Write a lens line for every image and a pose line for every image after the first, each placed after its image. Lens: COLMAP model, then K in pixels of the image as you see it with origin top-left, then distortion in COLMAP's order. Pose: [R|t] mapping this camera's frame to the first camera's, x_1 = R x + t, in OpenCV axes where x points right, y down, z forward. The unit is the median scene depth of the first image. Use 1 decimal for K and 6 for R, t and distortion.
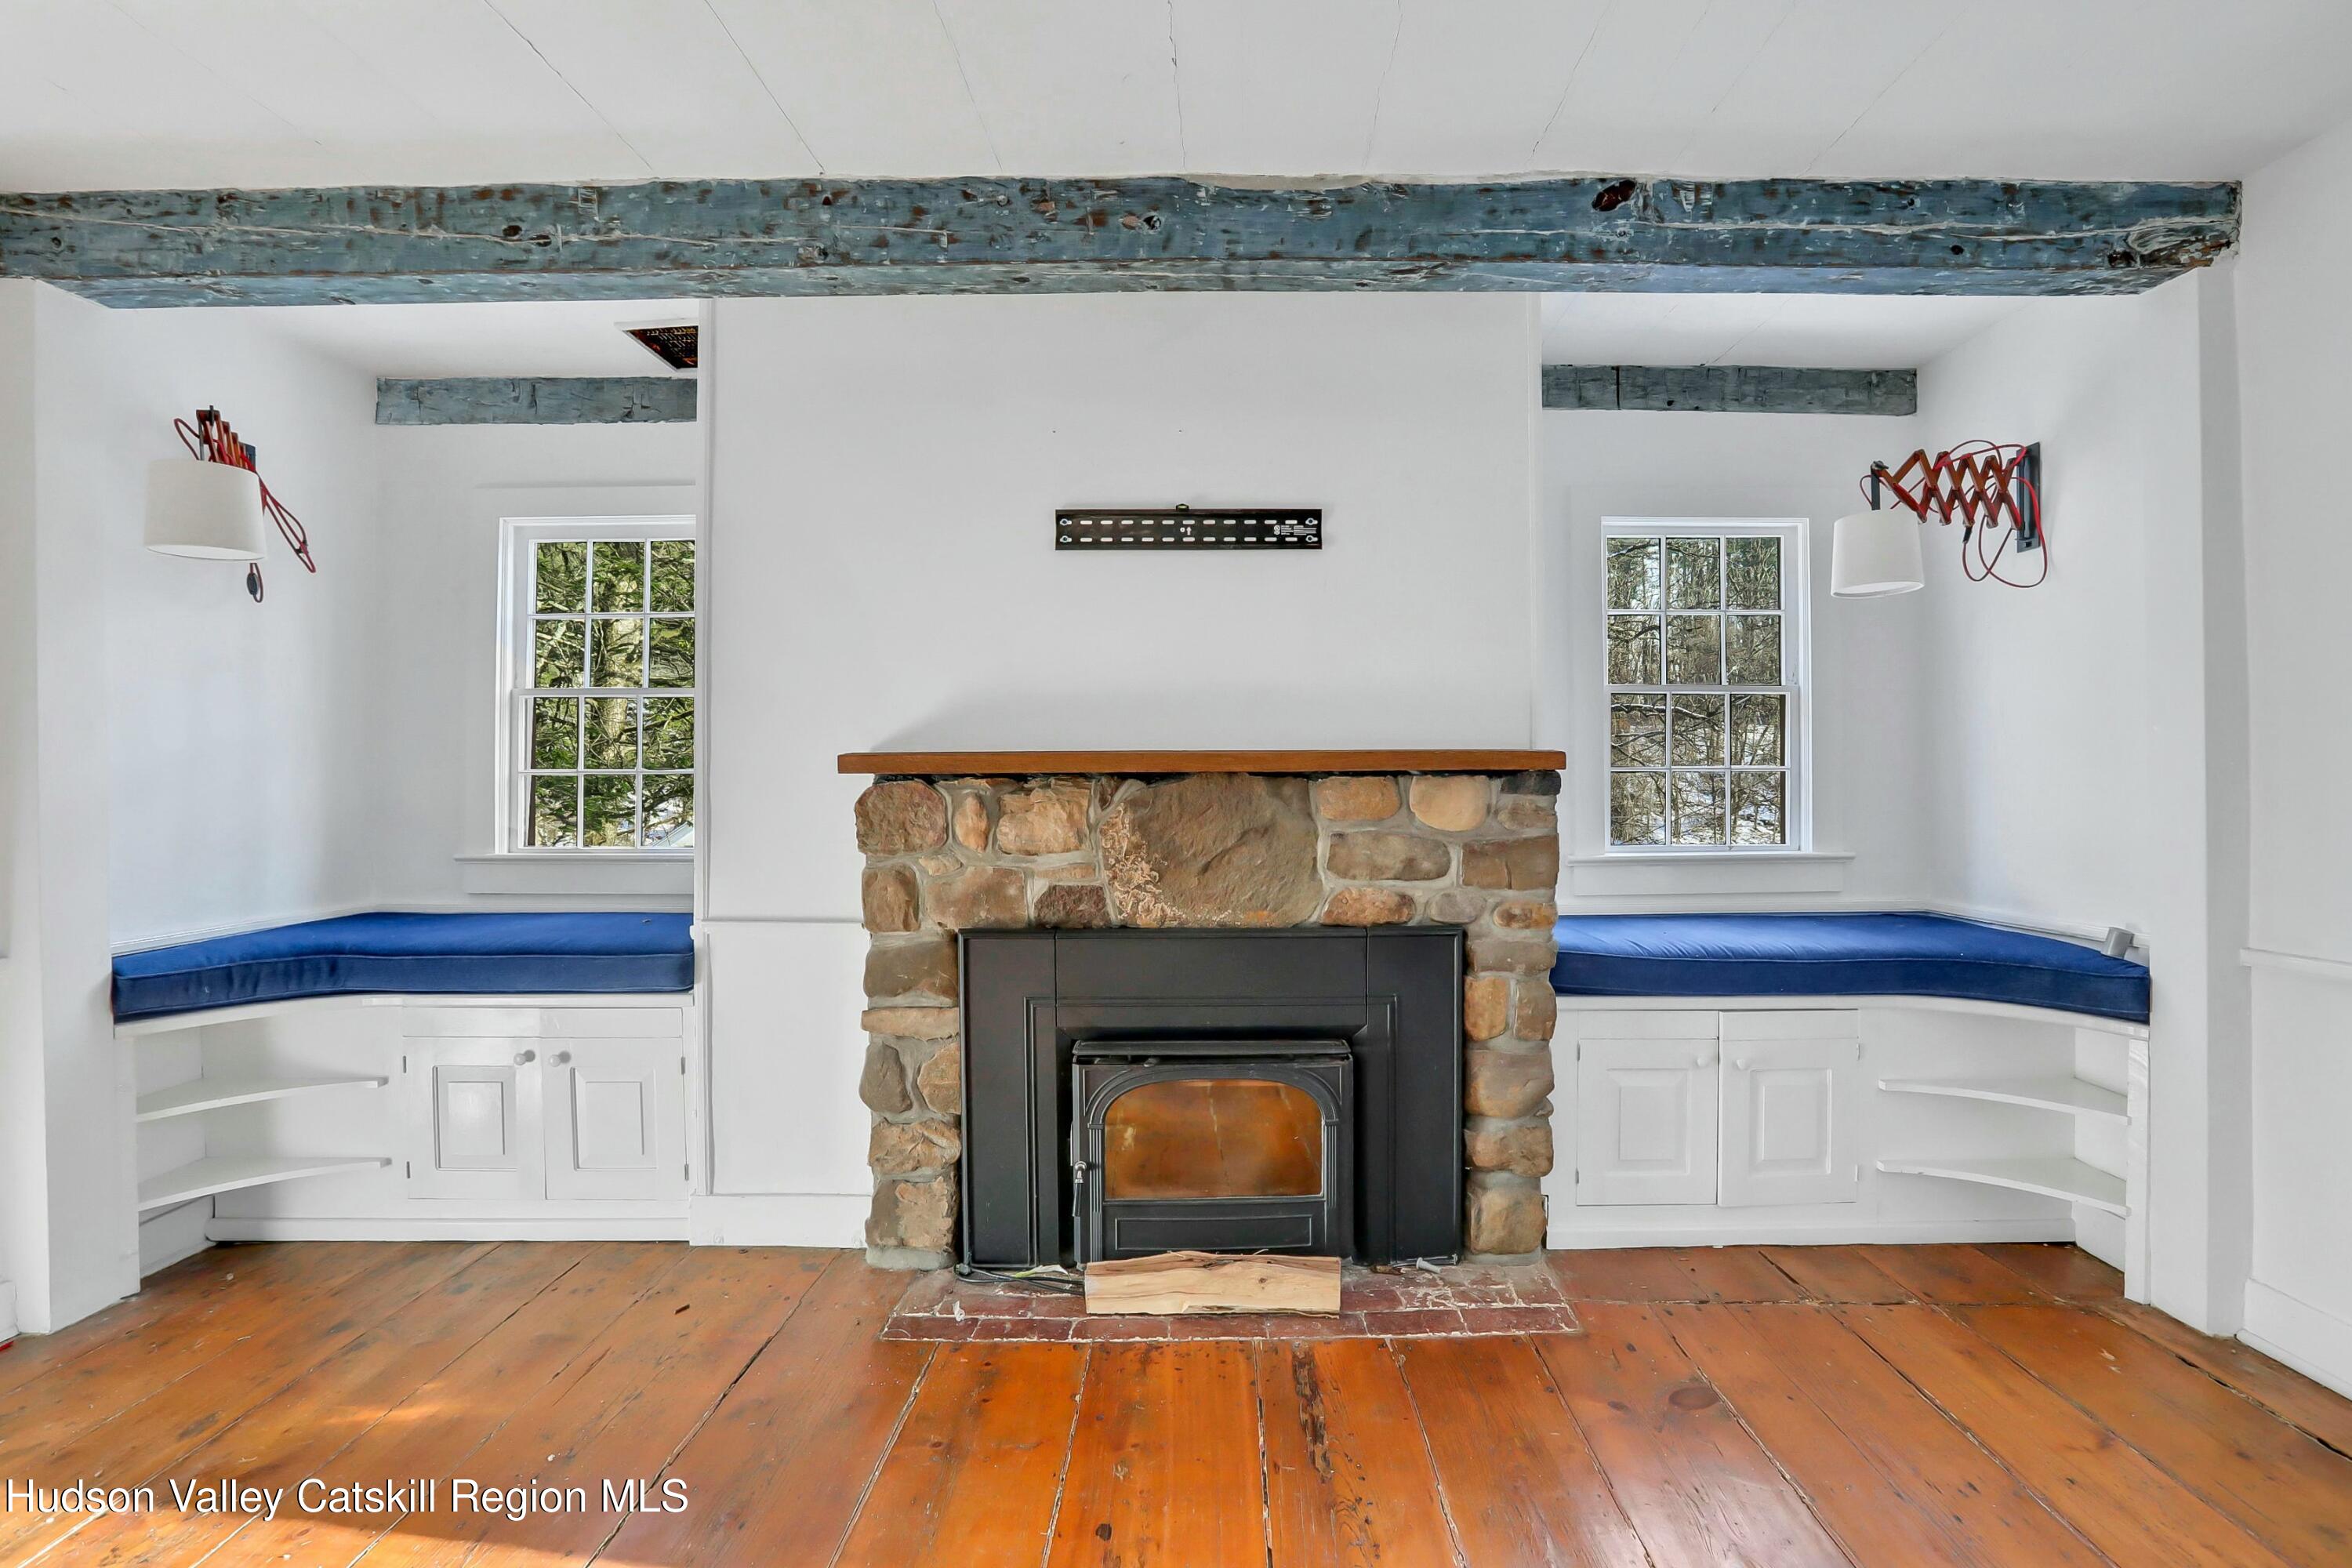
lens RADIAL K [[1096.0, 0, 1235.9], [0, 1096.0, 791.3], [0, 0, 1]] dist [-0.055056, 0.023490]
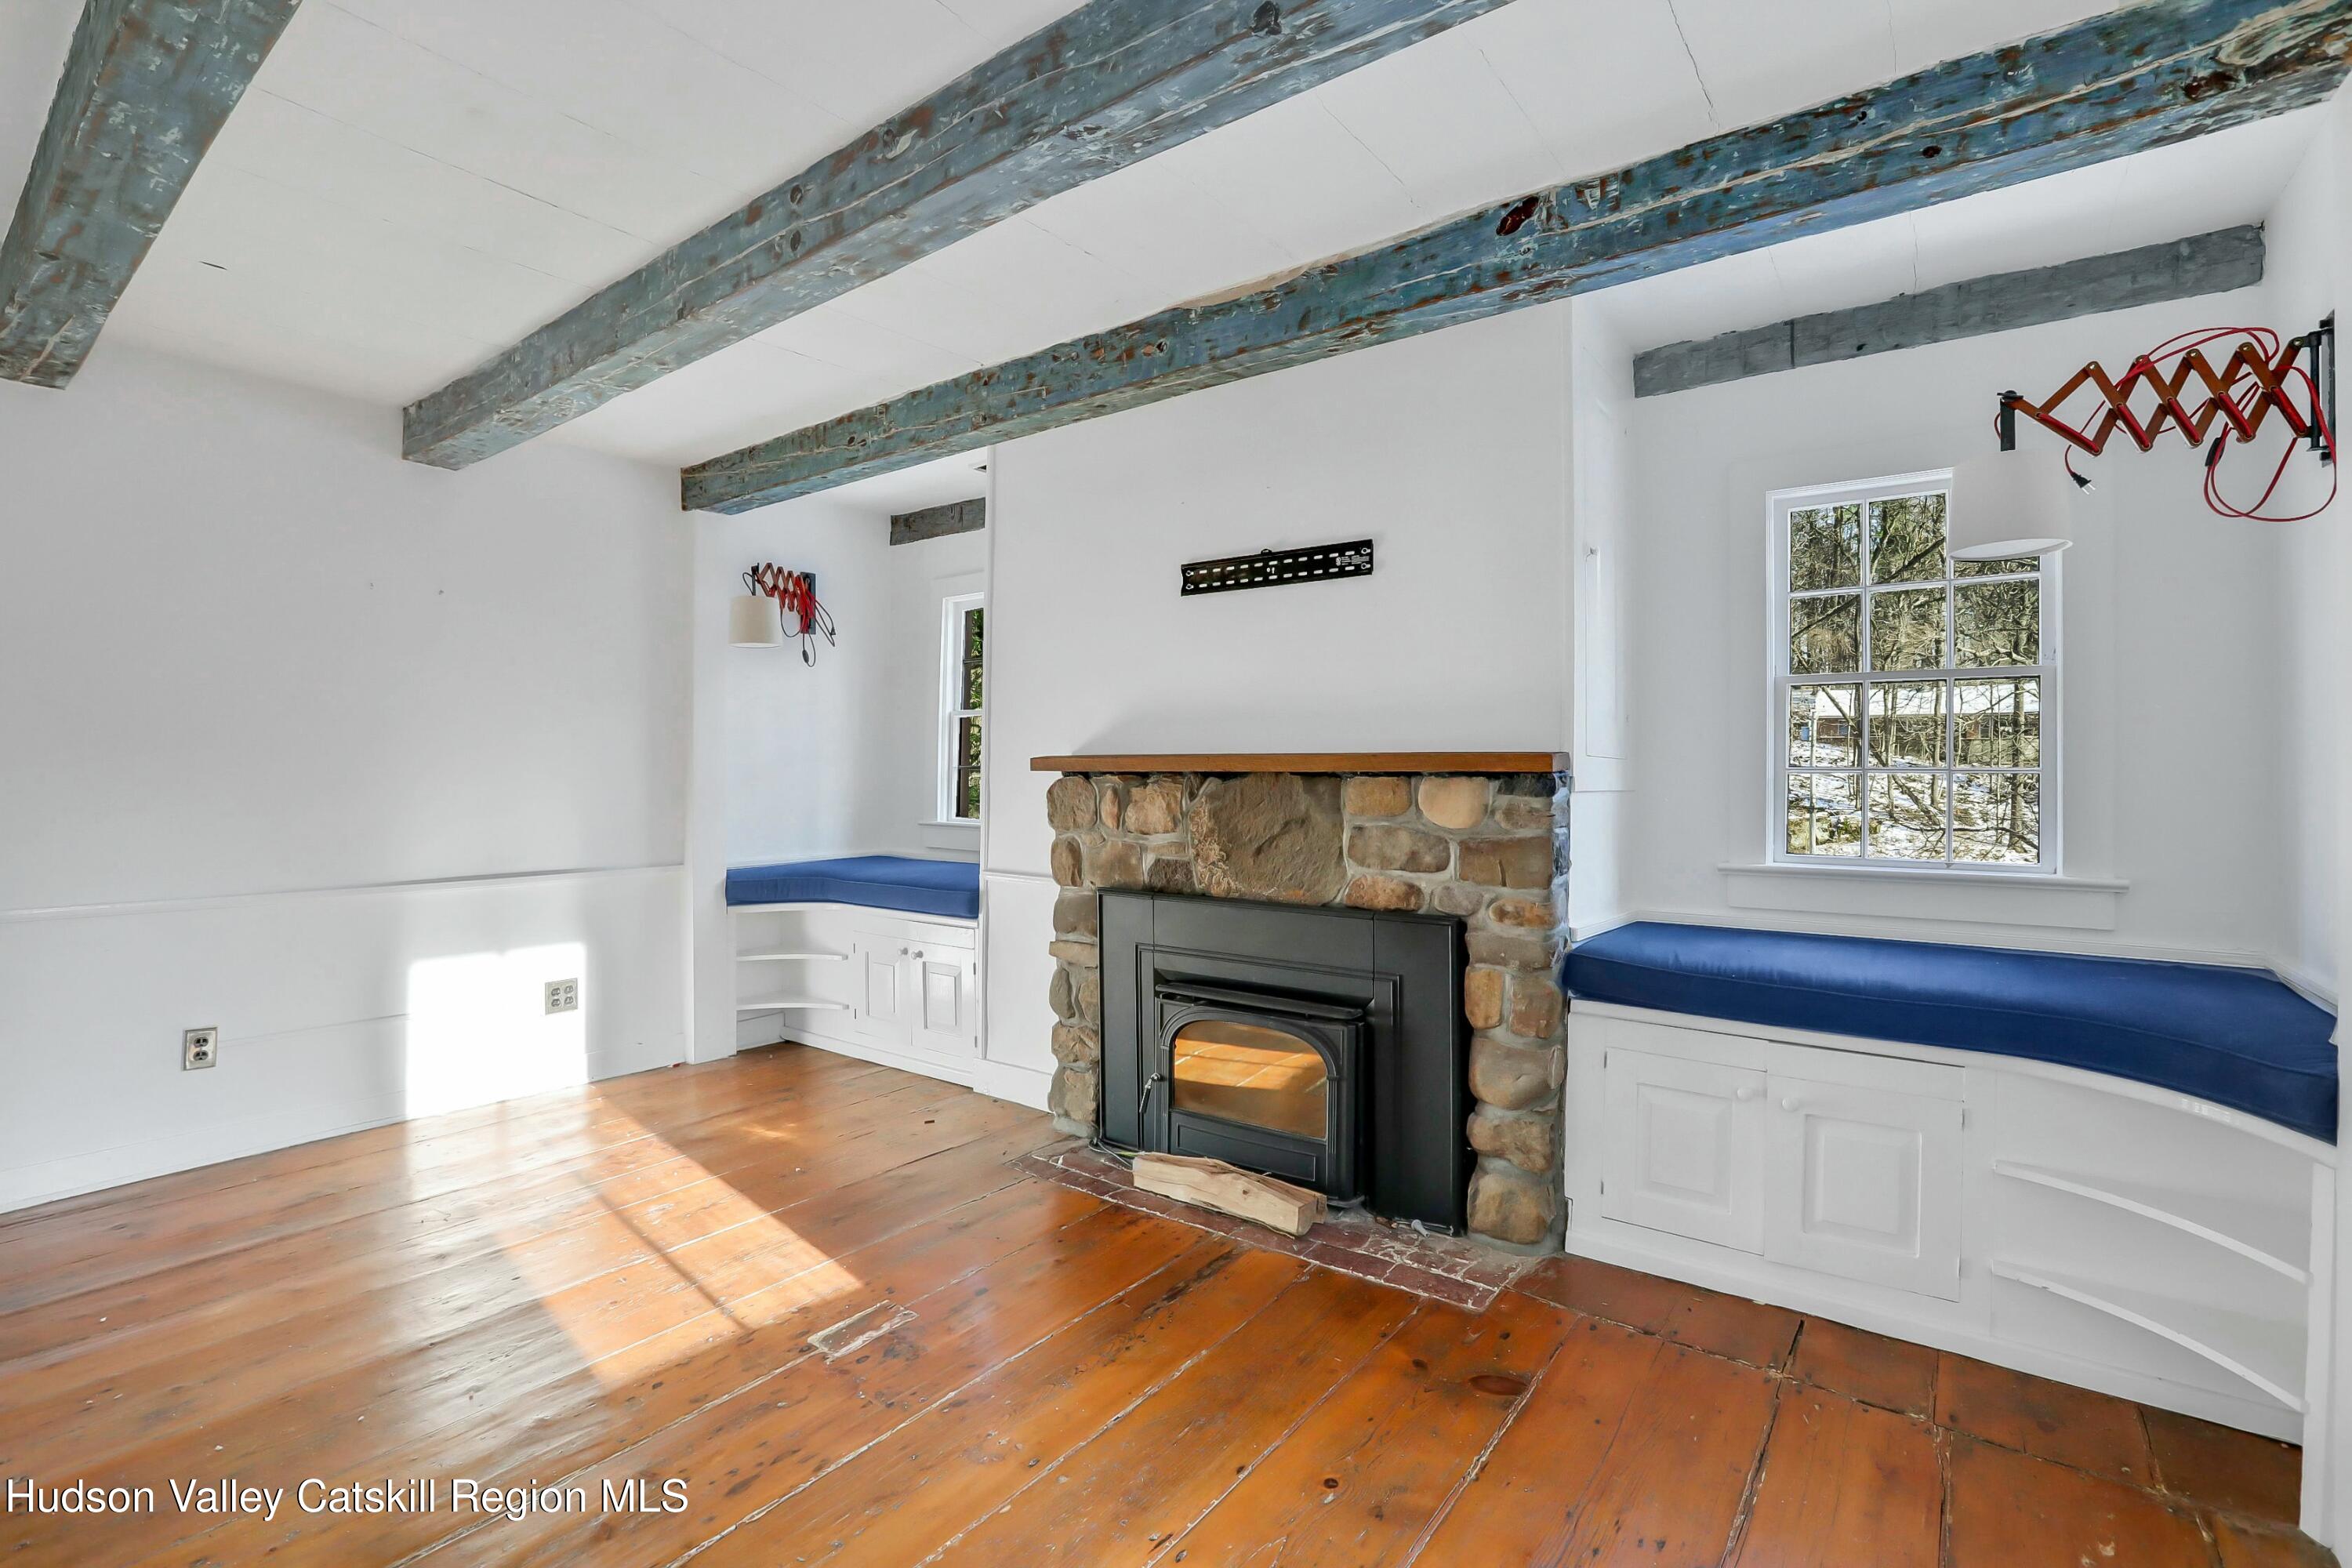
lens RADIAL K [[1070.4, 0, 1160.2], [0, 1070.4, 771.8], [0, 0, 1]] dist [-0.048934, 0.015958]
pose [[0.793500, 0.007154, -0.608529, 0.606780], [-0.012226, 0.999916, -0.004187, -0.011249], [0.608448, 0.010763, 0.793521, -0.003498]]
